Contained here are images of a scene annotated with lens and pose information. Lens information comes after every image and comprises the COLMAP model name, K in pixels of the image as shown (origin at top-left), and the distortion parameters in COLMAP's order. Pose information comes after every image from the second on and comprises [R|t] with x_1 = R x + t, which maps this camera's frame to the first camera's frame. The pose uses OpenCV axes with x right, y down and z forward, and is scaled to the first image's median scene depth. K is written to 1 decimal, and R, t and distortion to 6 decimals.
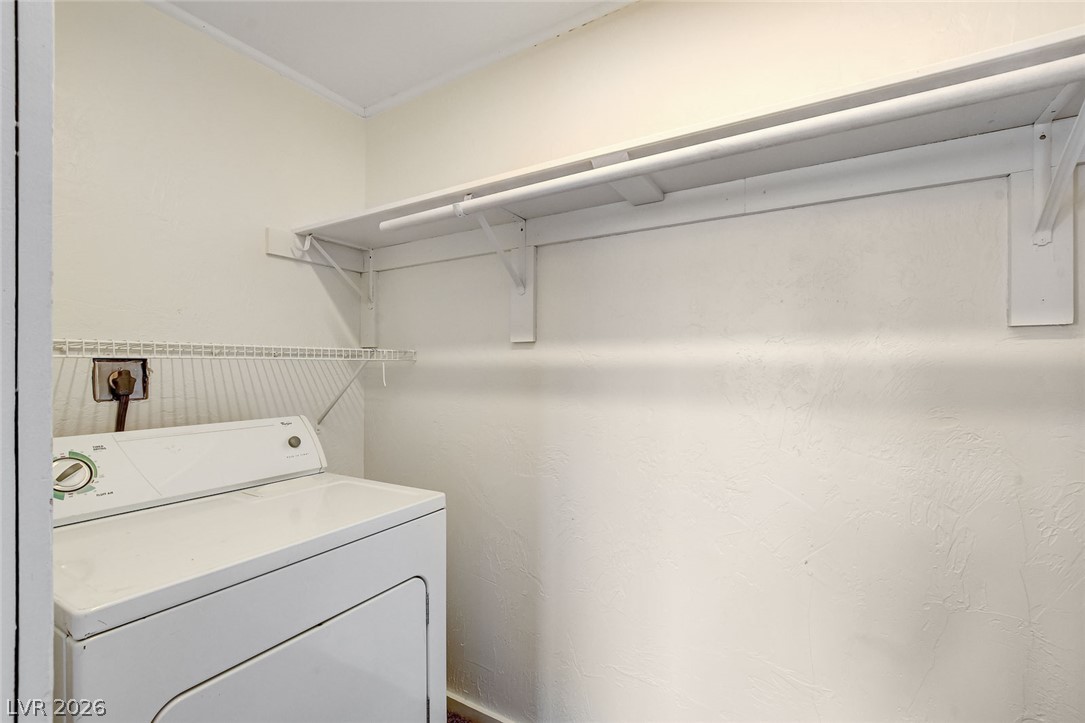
lens RADIAL K [[476.8, 0, 537.9], [0, 476.8, 367.0], [0, 0, 1]] dist [-0.020741, 0.003027]
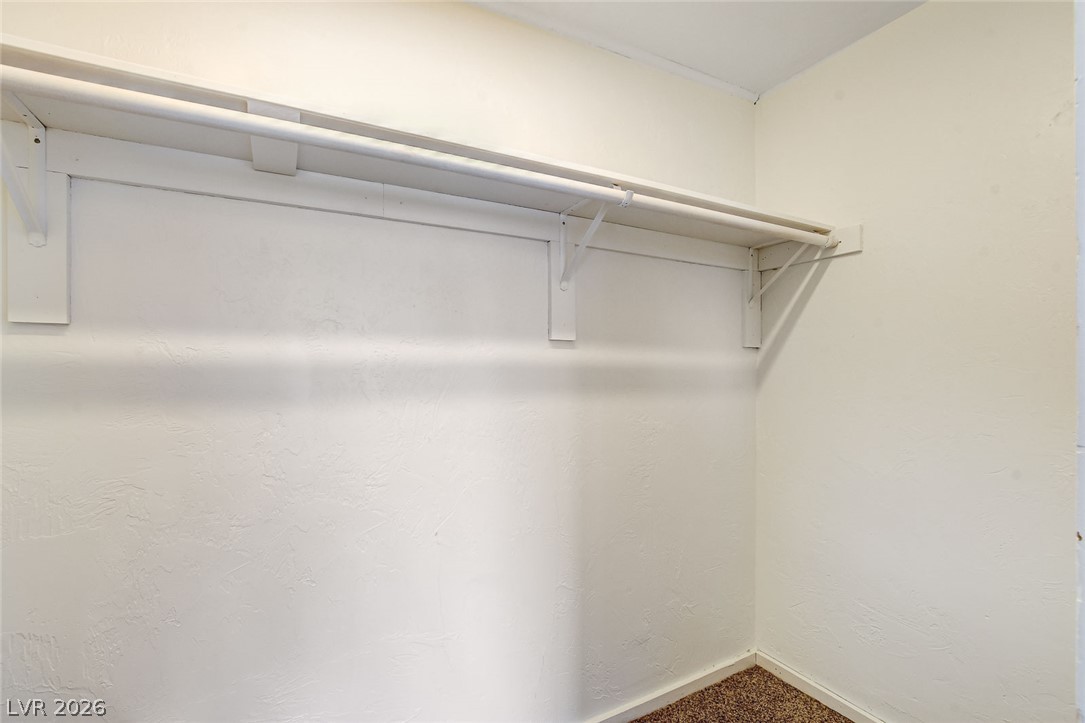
lens RADIAL K [[476.8, 0, 537.4], [0, 476.8, 363.8], [0, 0, 1]] dist [-0.020741, 0.003027]
pose [[0.517012, 0.006766, 0.855951, -0.271861], [-0.005283, 0.999975, -0.004713, 0.000108], [-0.855962, -0.002085, 0.517035, 0.167658]]
